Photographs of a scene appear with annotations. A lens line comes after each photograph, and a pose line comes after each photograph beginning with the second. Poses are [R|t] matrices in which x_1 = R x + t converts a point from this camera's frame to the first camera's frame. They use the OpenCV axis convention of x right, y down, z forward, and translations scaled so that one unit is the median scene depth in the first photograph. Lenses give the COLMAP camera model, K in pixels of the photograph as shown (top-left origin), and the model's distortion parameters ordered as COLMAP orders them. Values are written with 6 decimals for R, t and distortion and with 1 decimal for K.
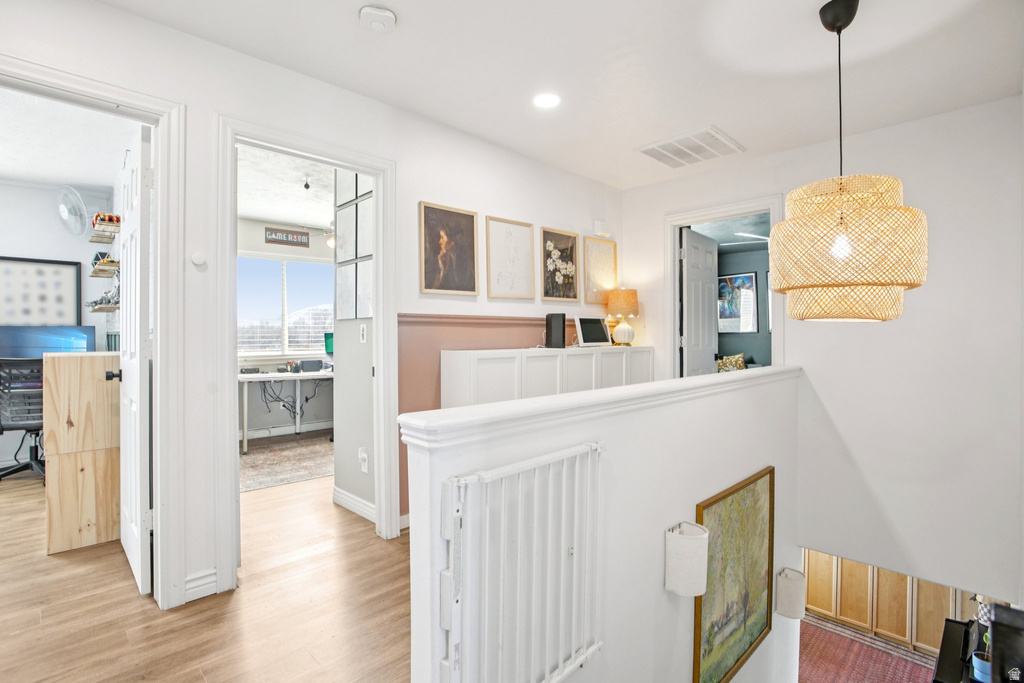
lens RADIAL K [[479.9, 0, 512.0], [0, 479.9, 341.5], [0, 0, 1]] dist [-0.015954, 0.000413]
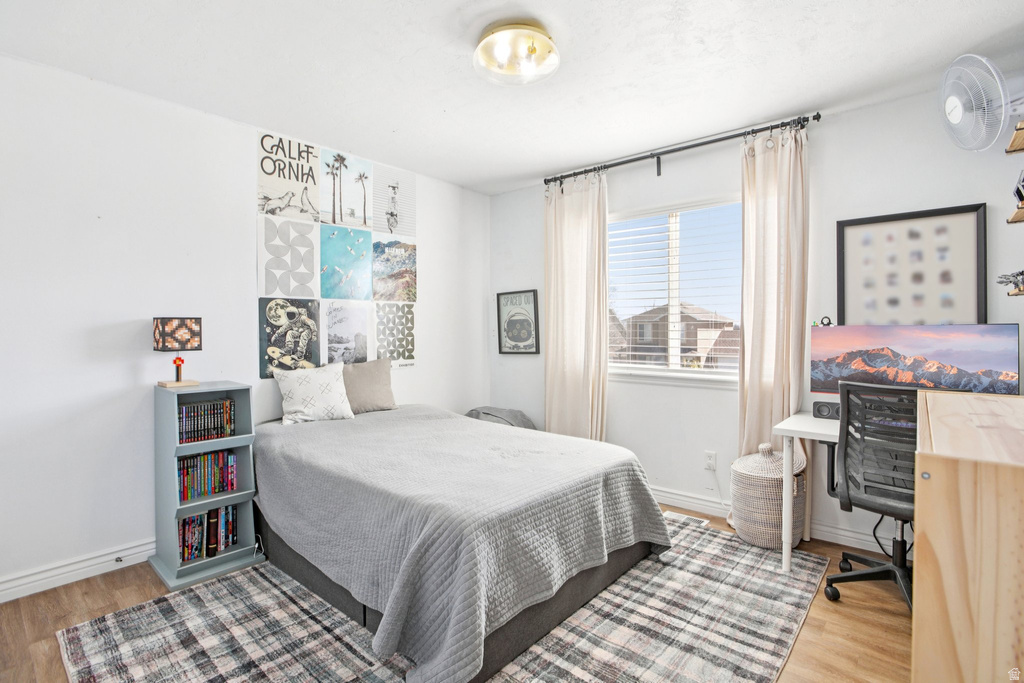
lens RADIAL K [[491.2, 0, 505.9], [0, 491.2, 331.3], [0, 0, 1]] dist [-0.013263, 0.001379]
pose [[0.086833, -0.000198, -0.996223, -0.435215], [-0.007171, 0.999974, -0.000823, -0.020527], [0.996197, 0.007216, 0.086829, 0.437944]]
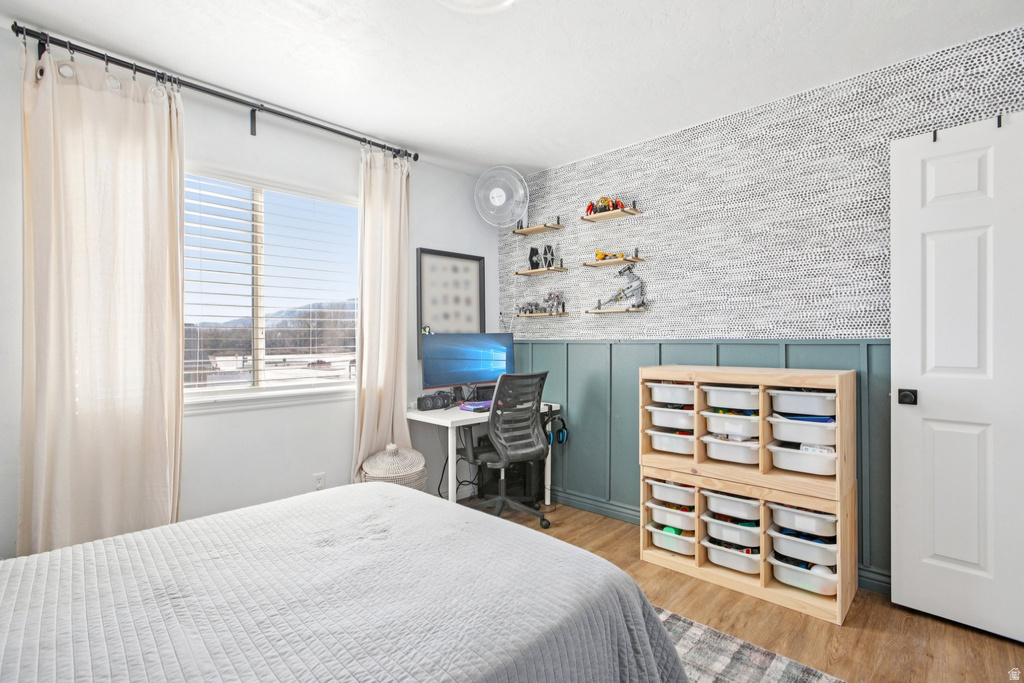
lens RADIAL K [[491.2, 0, 505.9], [0, 491.2, 331.3], [0, 0, 1]] dist [-0.013263, 0.001379]
pose [[0.998681, -0.011160, 0.050124, -0.955273], [0.012276, 0.999682, -0.022017, -0.015951], [-0.049863, 0.022604, 0.998500, 0.128278]]
